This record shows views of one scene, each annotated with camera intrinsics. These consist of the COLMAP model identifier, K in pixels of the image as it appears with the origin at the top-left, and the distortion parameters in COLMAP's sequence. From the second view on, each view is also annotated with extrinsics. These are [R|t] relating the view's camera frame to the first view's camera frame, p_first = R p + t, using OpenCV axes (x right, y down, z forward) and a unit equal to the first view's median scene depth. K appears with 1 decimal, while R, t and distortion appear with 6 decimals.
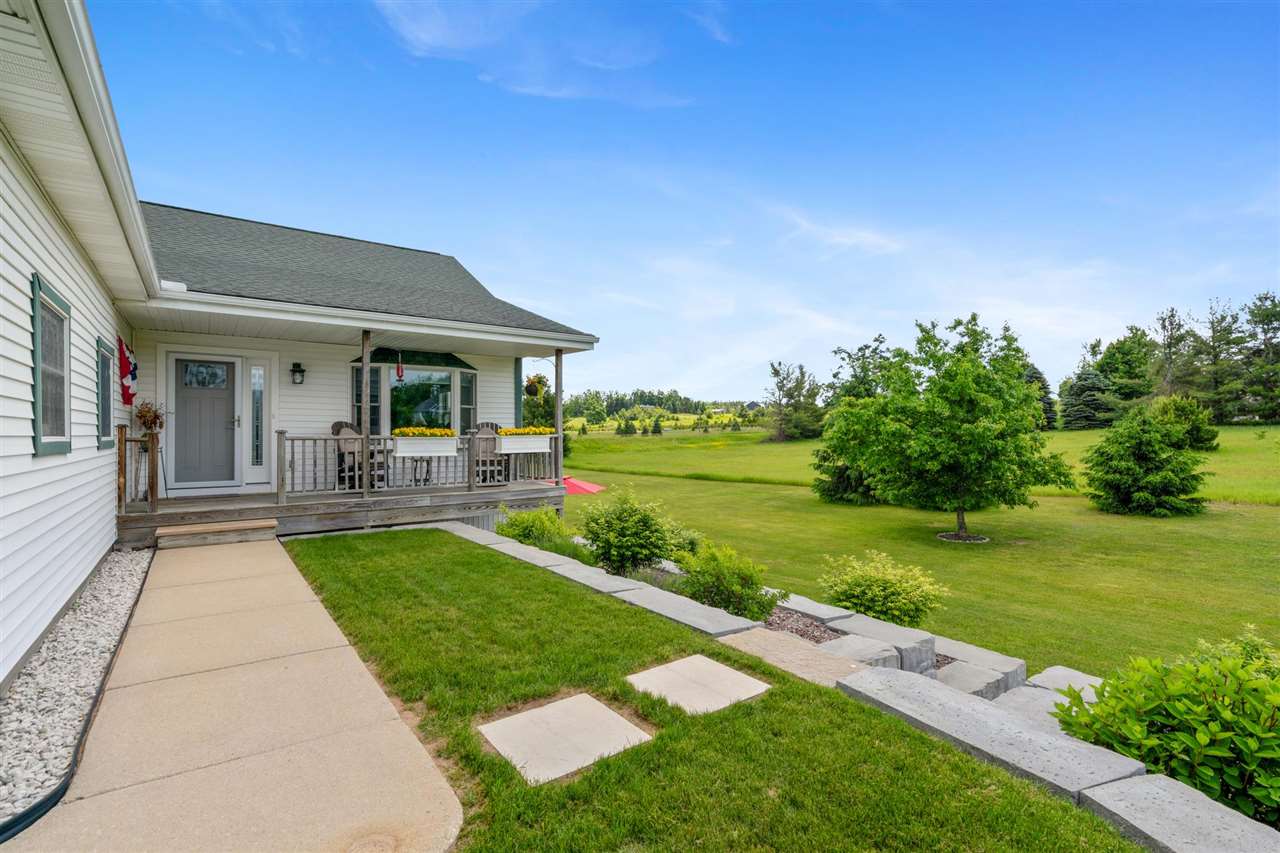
lens RADIAL K [[596.0, 0, 643.9], [0, 596.0, 431.9], [0, 0, 1]] dist [-0.025556, -0.000253]
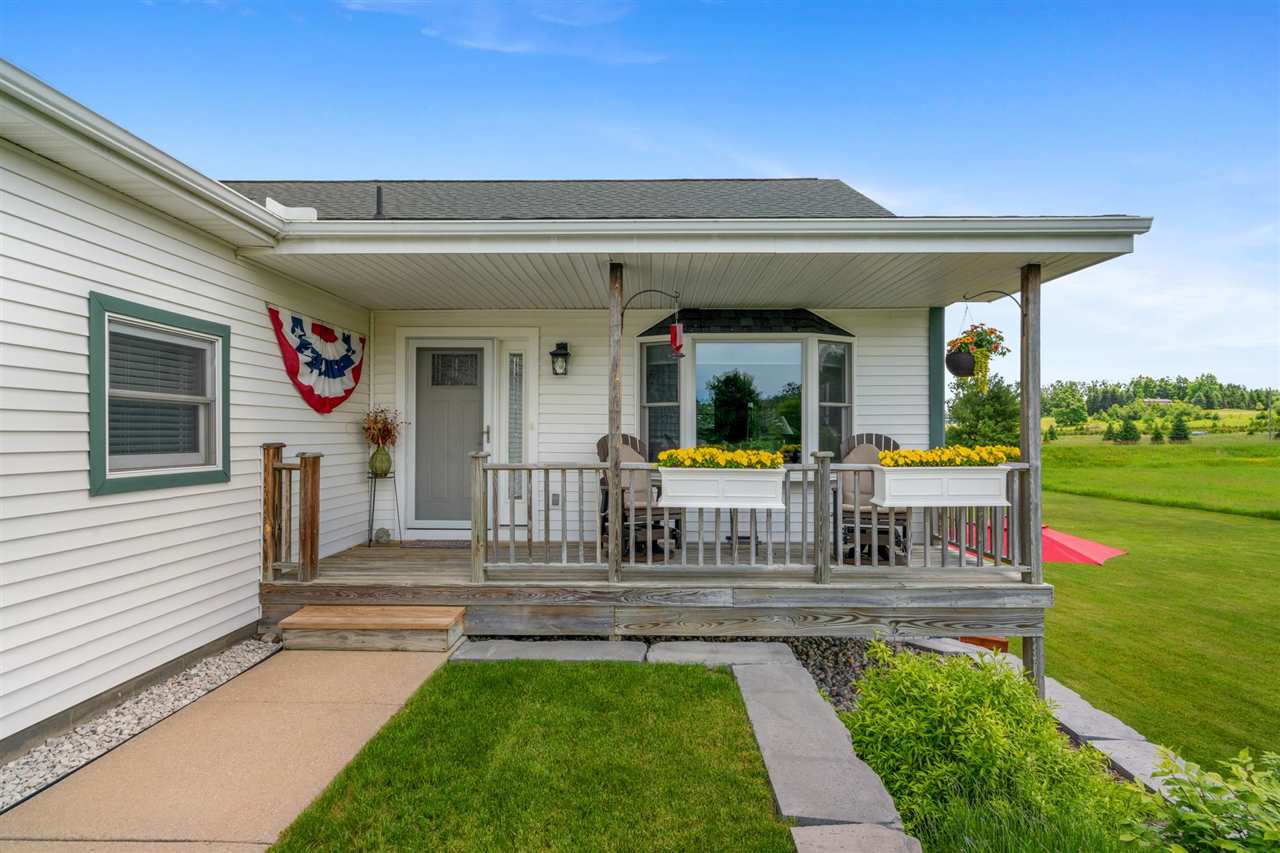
lens RADIAL K [[658.9, 0, 642.2], [0, 658.9, 430.7], [0, 0, 1]] dist [0.004579, 0.001456]
pose [[0.793196, -0.002883, -0.608960, -0.008163], [-0.001587, 0.999976, -0.006802, -0.001655], [0.608965, 0.006362, 0.793172, 0.049046]]
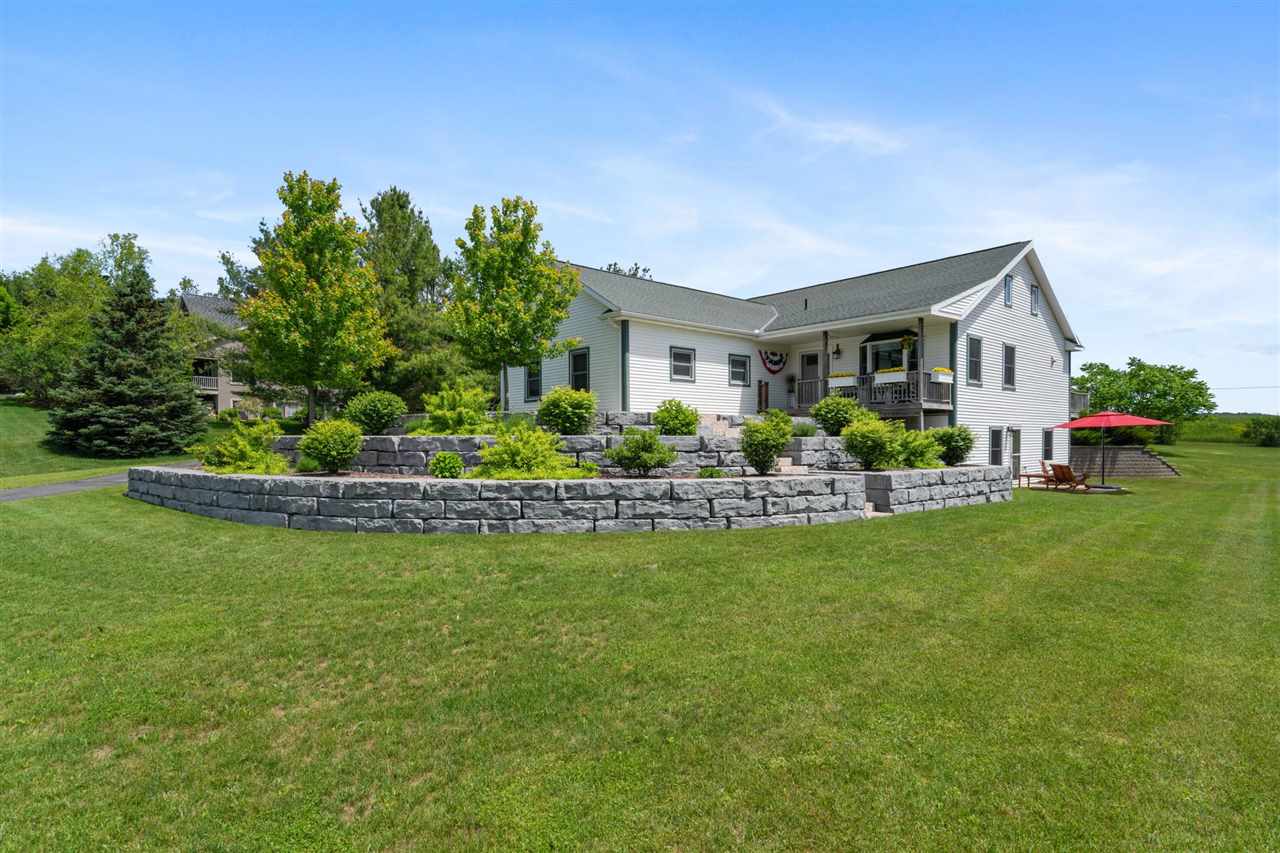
lens RADIAL K [[658.9, 0, 637.6], [0, 658.9, 430.2], [0, 0, 1]] dist [0.004579, 0.001456]
pose [[0.083178, 0.000433, -0.996535, 0.179296], [-0.000622, 1.000000, 0.000382, 0.017960], [0.996535, 0.000588, 0.083178, 0.006964]]
